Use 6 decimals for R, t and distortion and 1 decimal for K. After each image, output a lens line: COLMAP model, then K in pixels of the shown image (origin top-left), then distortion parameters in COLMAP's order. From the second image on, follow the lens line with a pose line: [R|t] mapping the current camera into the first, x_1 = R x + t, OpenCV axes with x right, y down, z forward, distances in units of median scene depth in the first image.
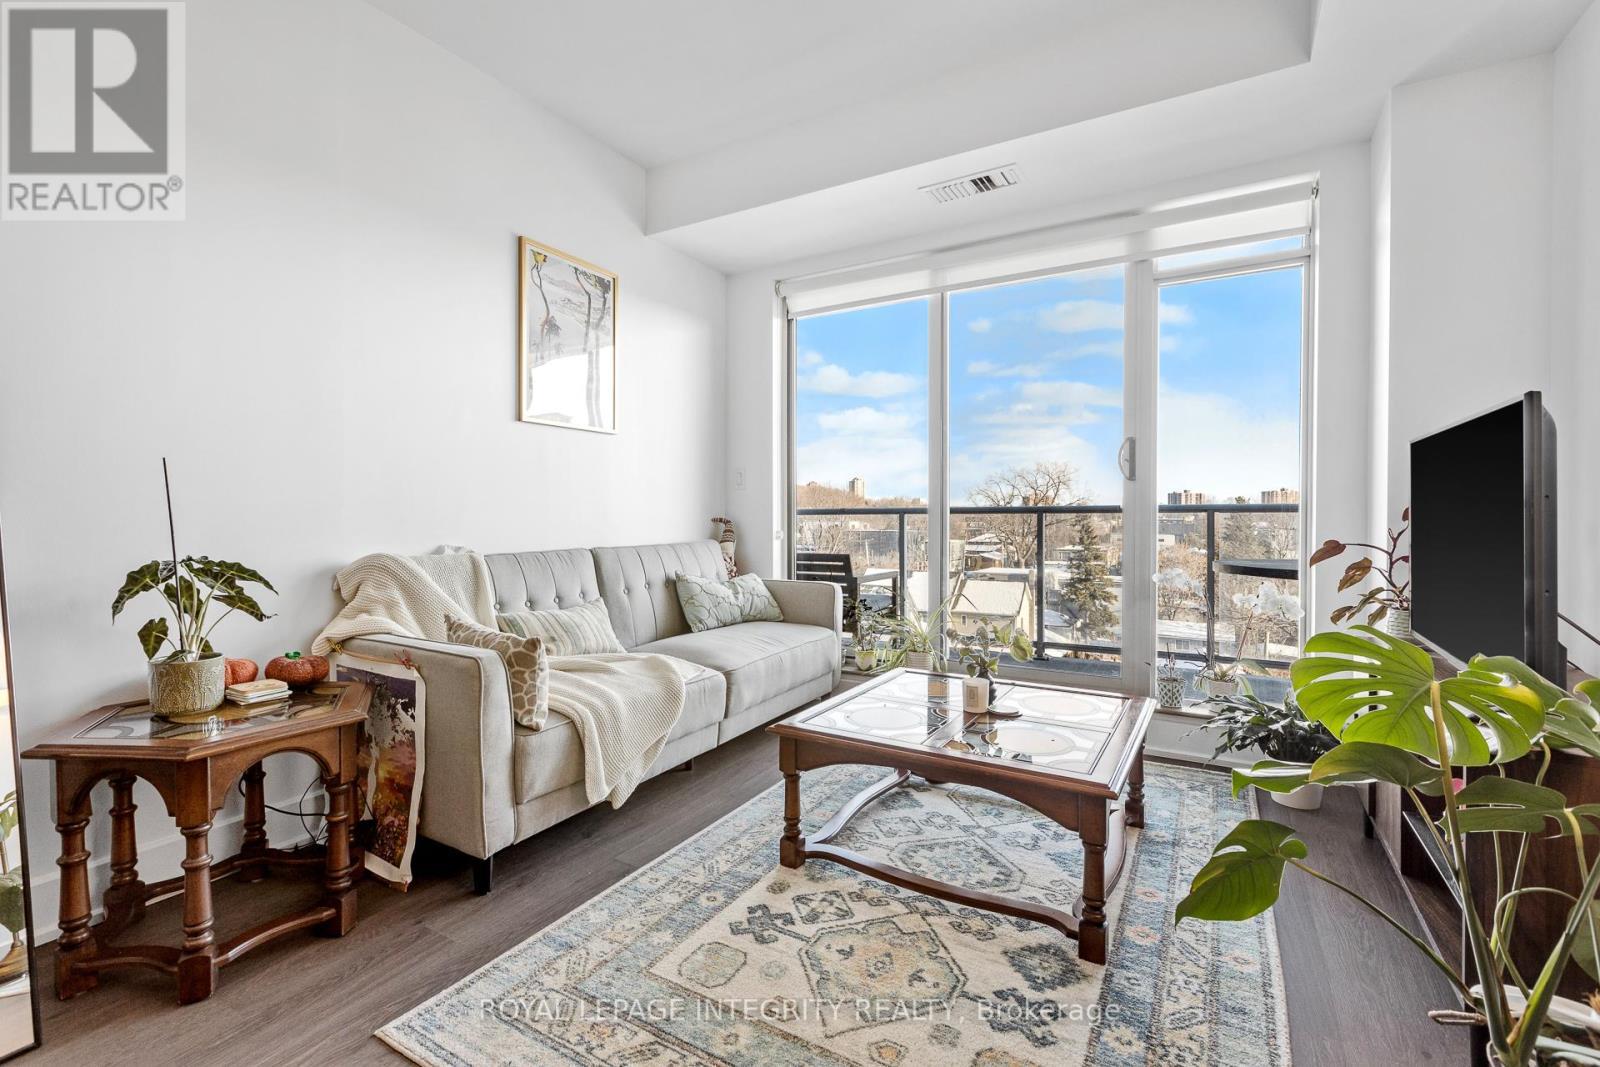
lens RADIAL K [[721.9, 0, 790.3], [0, 721.9, 518.6], [0, 0, 1]] dist [0.000938, 0.000488]
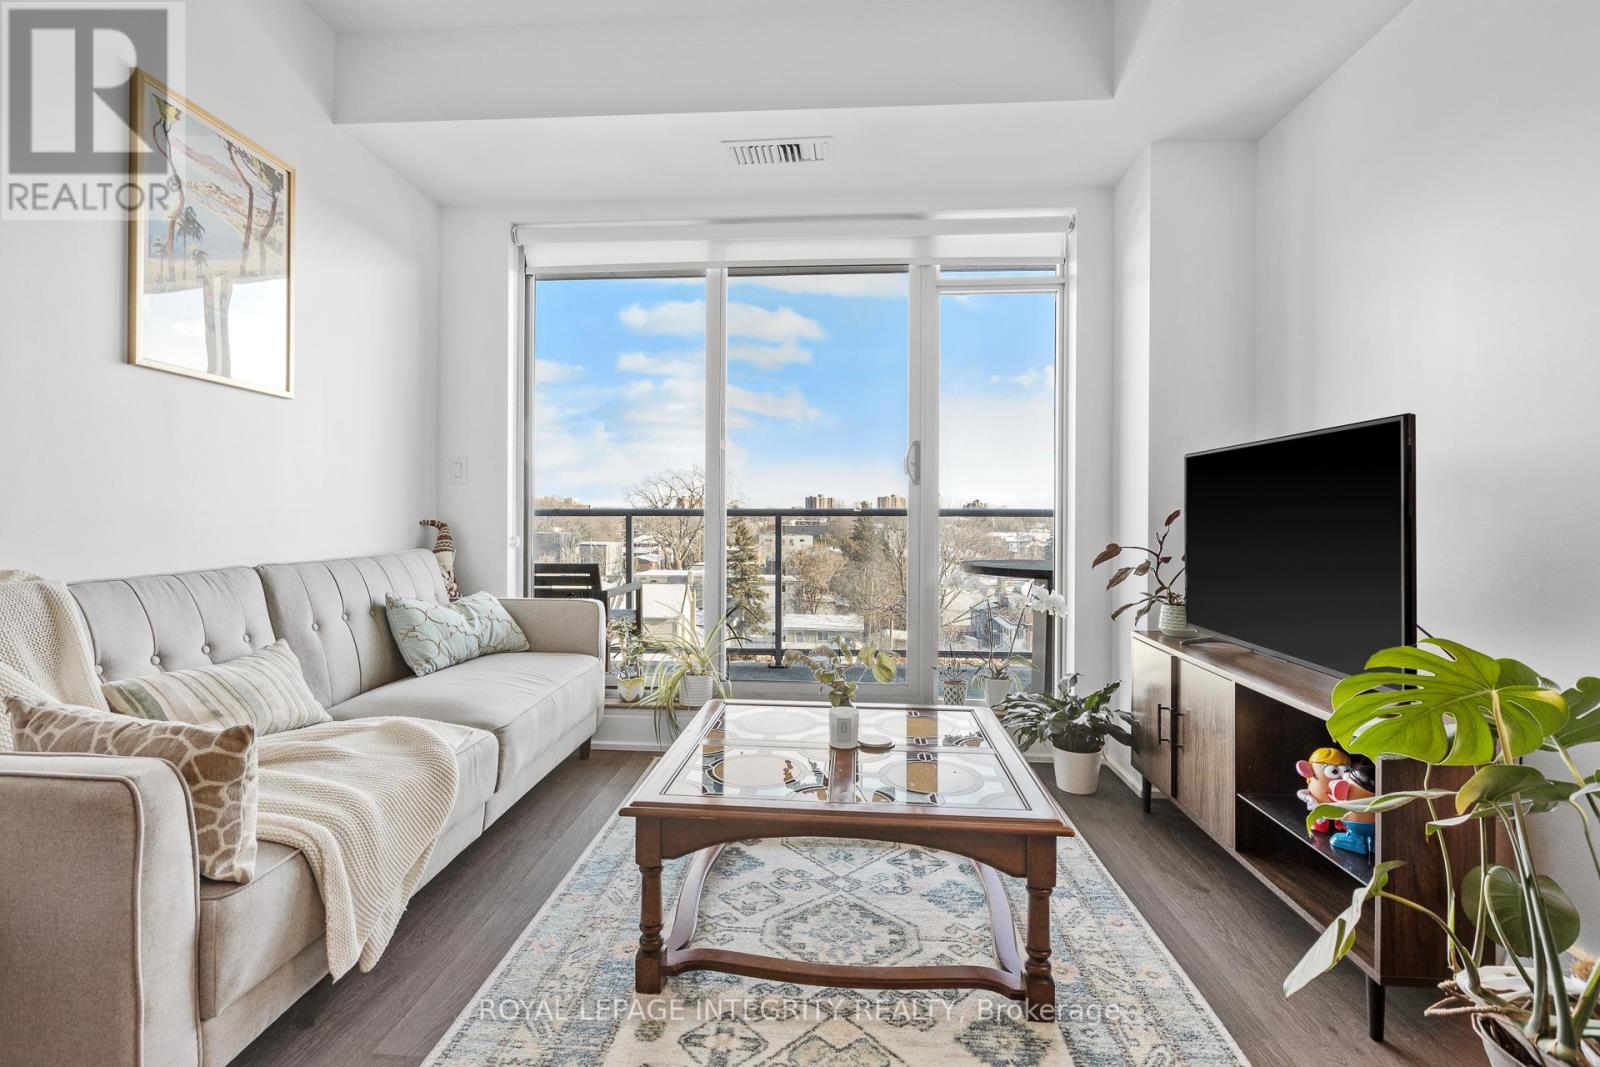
lens RADIAL K [[751.6, 0, 806.0], [0, 751.6, 514.2], [0, 0, 1]] dist [0.002286, -0.001161]
pose [[0.893256, 0.007130, 0.449491, -0.197673], [-0.003786, 0.999958, -0.008338, -0.003532], [-0.449532, 0.005746, 0.893246, 0.221073]]
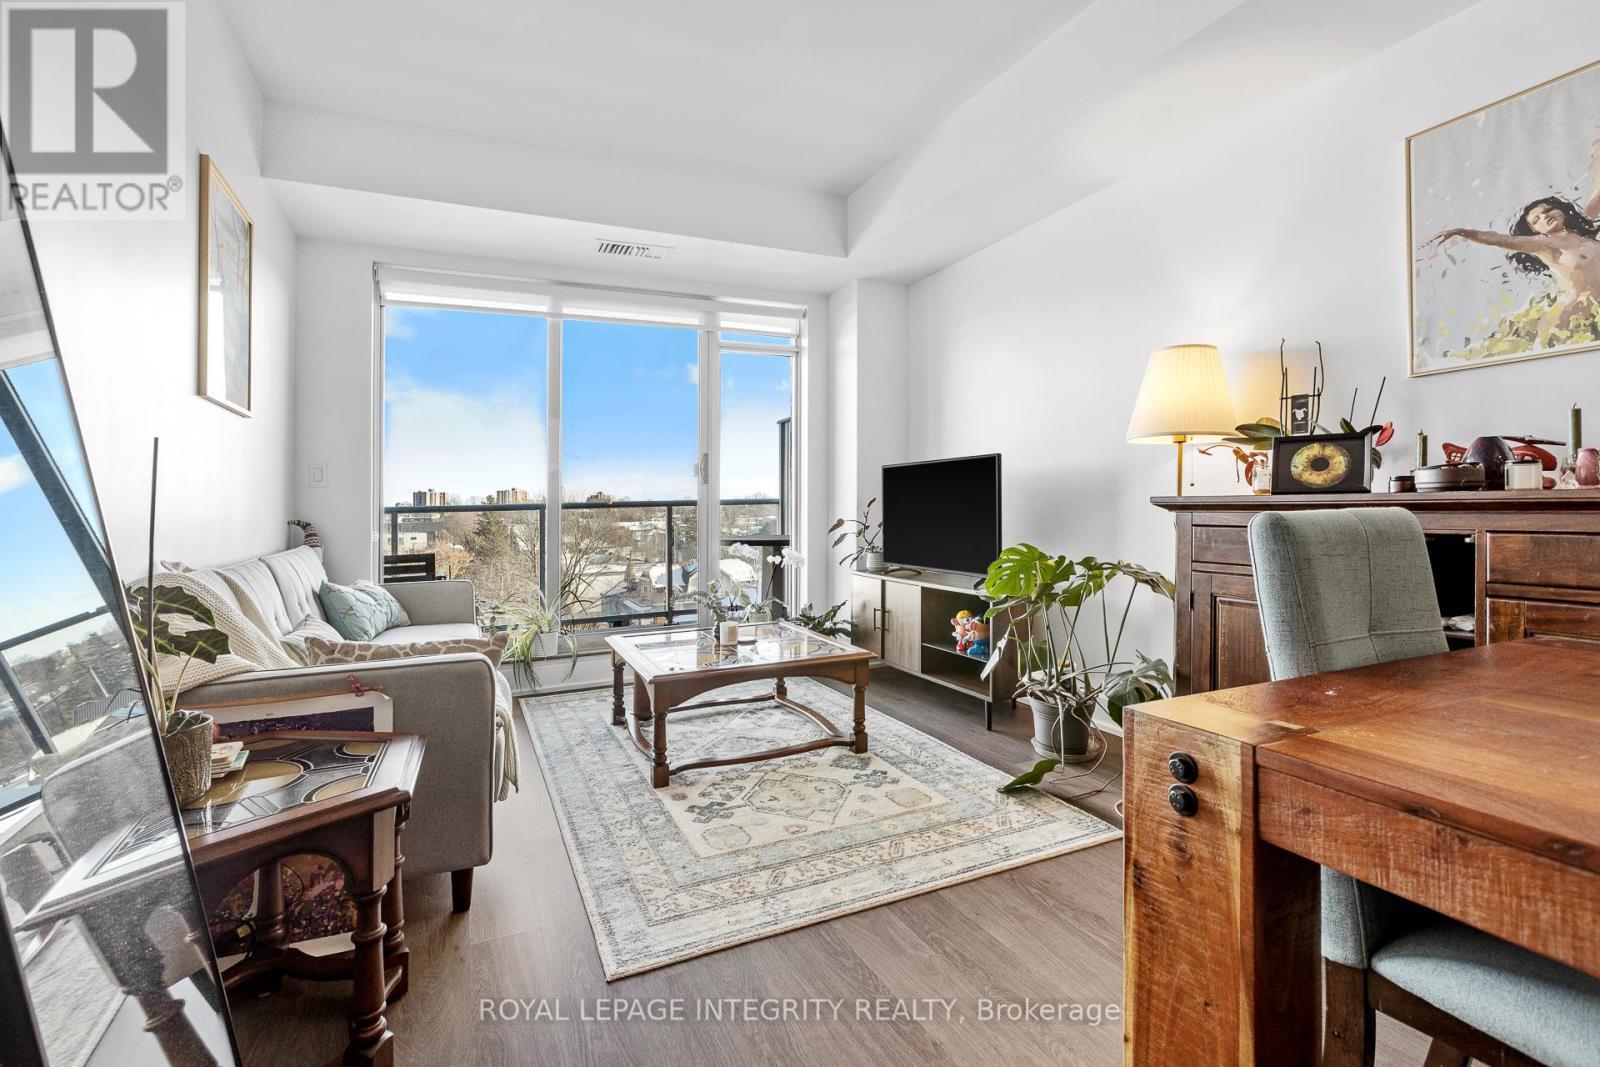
lens RADIAL K [[690.8, 0, 798.0], [0, 690.8, 532.6], [0, 0, 1]] dist [0.001118, 0.000181]
pose [[0.582935, -0.044591, 0.811295, -0.781428], [0.025864, 0.999005, 0.036324, -0.001179], [-0.812107, -0.000191, 0.583508, 0.093821]]
